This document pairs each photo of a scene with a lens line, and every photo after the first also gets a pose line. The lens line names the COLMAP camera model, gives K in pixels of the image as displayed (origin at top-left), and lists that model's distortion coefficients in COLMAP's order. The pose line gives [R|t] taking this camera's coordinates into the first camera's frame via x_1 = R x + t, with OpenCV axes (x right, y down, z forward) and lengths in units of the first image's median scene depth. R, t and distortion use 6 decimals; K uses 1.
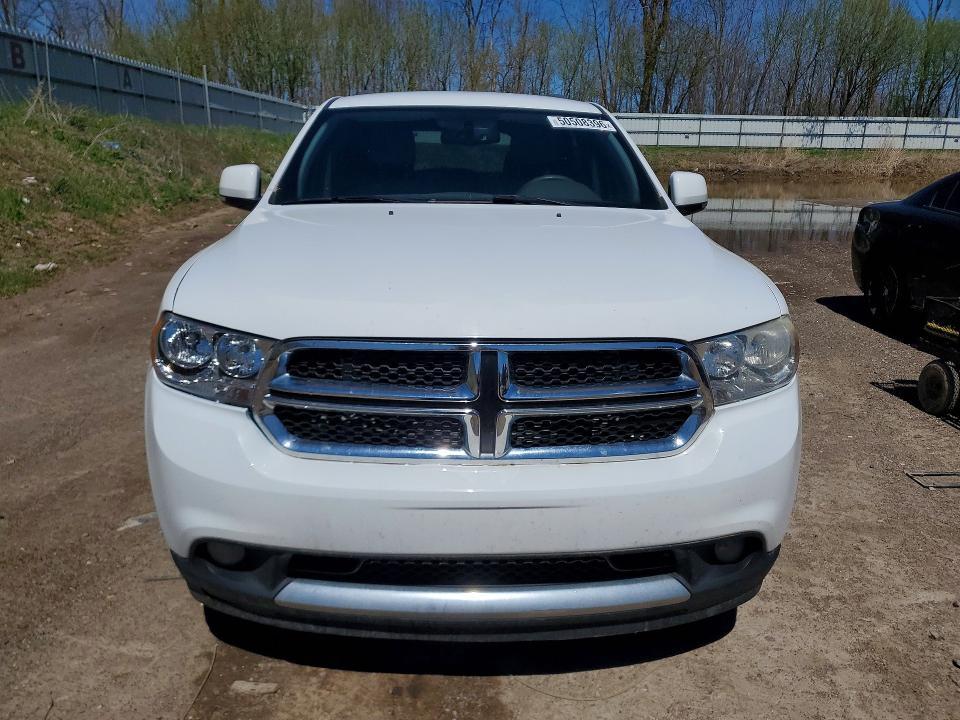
lens RADIAL K [[740.8, 0, 485.7], [0, 740.8, 361.8], [0, 0, 1]] dist [0.065821, -0.102567]
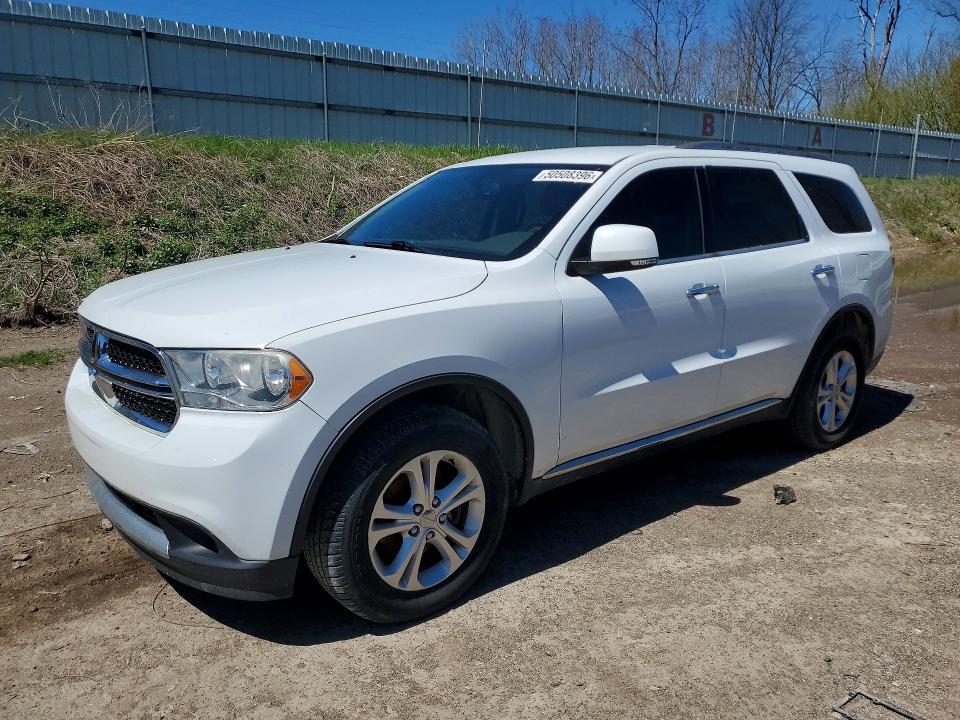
lens RADIAL K [[740.8, 0, 485.7], [0, 740.8, 361.8], [0, 0, 1]] dist [0.065821, -0.102567]
pose [[0.608651, 0.145431, -0.779996, 0.128653], [-0.197193, 0.979940, 0.028836, -0.012447], [0.768543, 0.136259, 0.625120, 0.048989]]
